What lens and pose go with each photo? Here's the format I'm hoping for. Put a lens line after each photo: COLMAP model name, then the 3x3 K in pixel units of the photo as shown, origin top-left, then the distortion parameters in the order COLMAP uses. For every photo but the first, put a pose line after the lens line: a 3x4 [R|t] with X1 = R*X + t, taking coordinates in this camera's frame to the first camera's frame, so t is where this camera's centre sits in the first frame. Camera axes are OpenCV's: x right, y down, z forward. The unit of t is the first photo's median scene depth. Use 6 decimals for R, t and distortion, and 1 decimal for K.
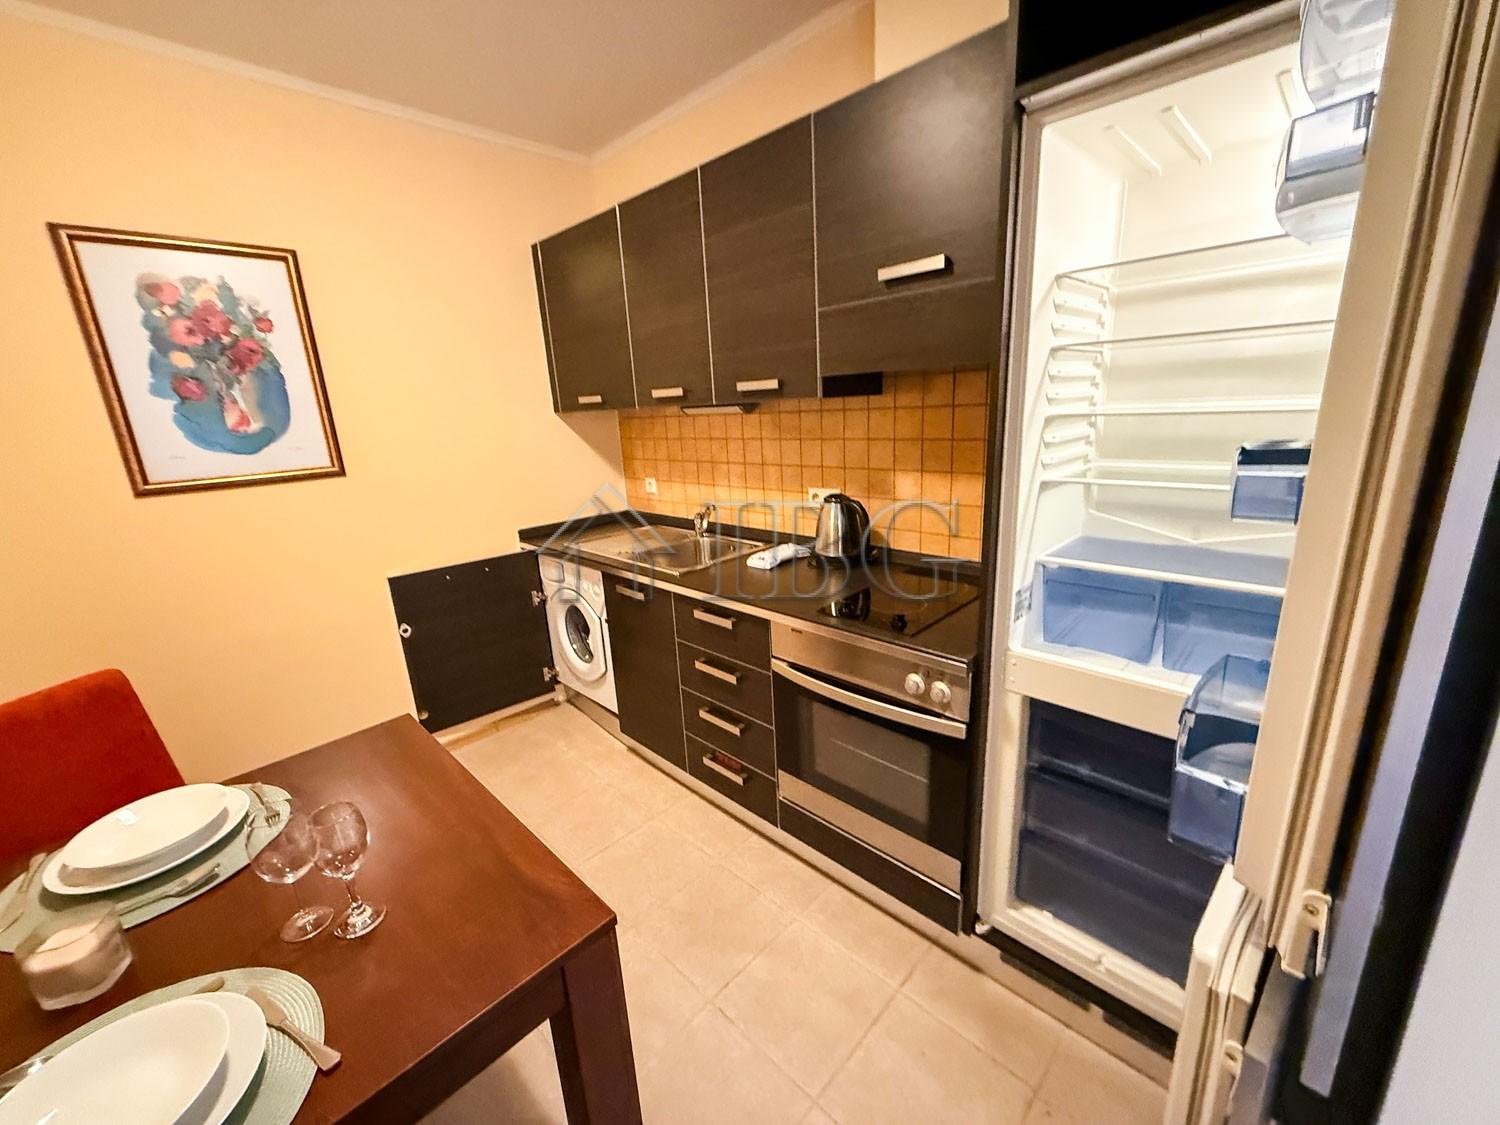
lens RADIAL K [[601.2, 0, 746.7], [0, 601.2, 566.1], [0, 0, 1]] dist [0.000517, 0.000479]
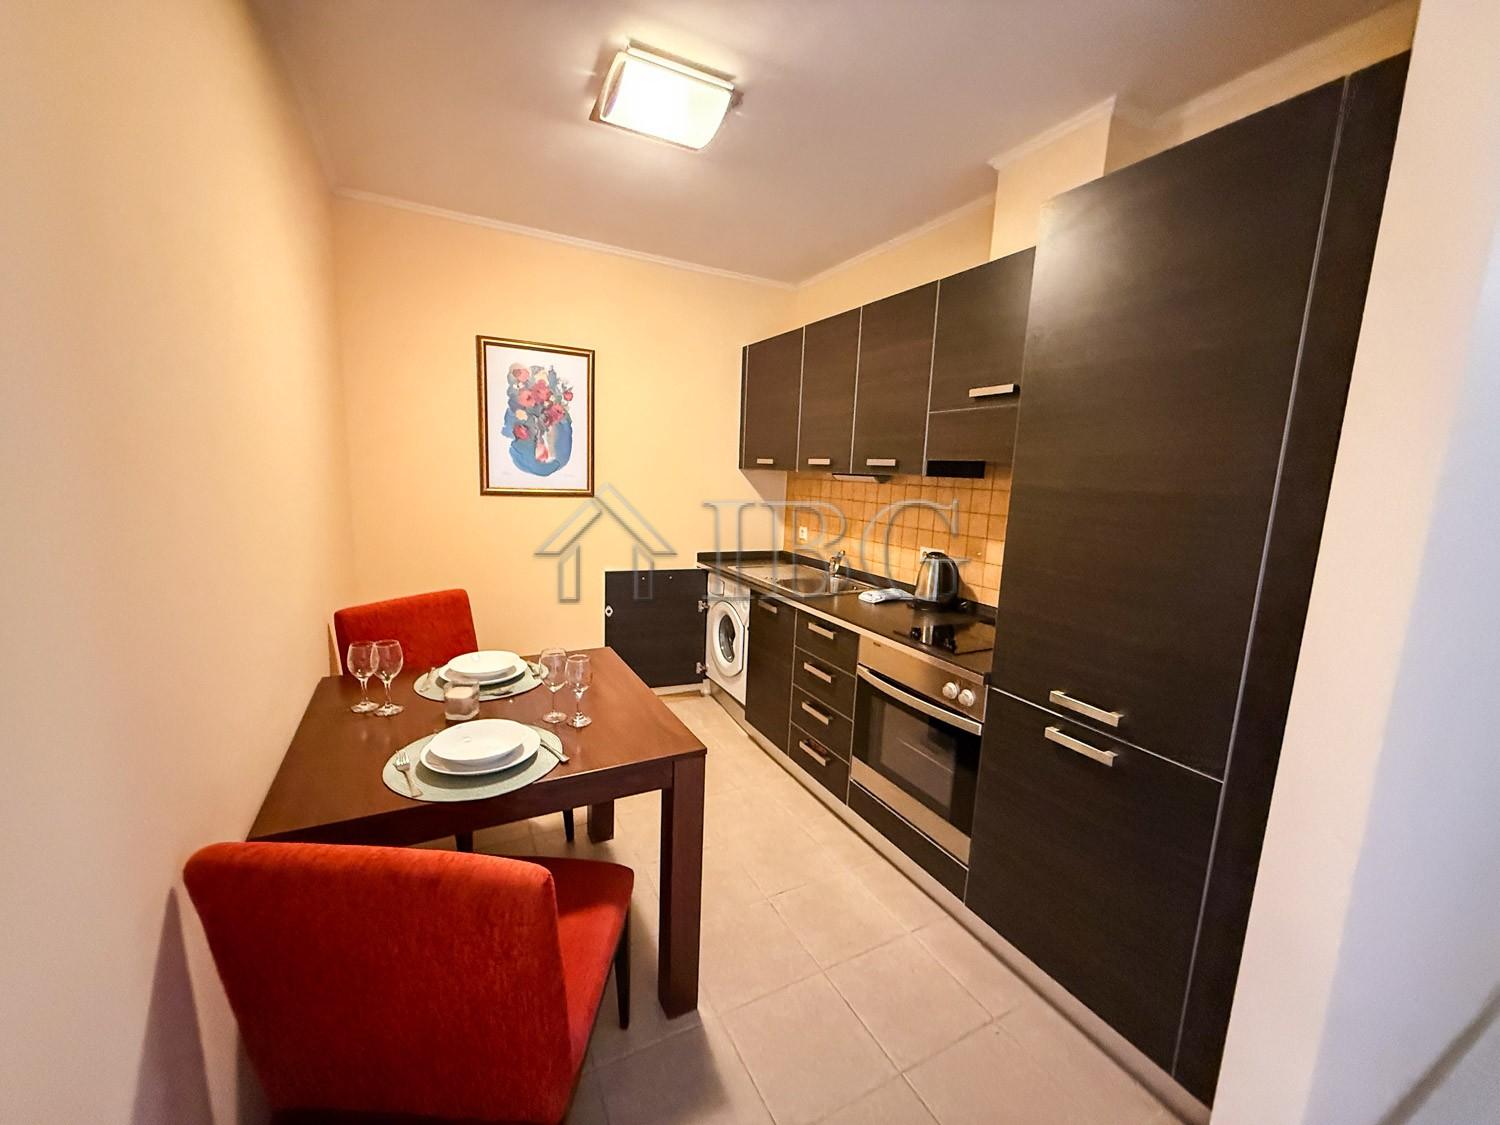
lens RADIAL K [[601.2, 0, 747.1], [0, 601.2, 561.8], [0, 0, 1]] dist [0.000517, 0.000479]
pose [[0.948627, 0.137259, -0.285072, 0.135792], [-0.168167, 0.981928, -0.086817, 0.076203], [0.268004, 0.130297, 0.954566, -0.302480]]
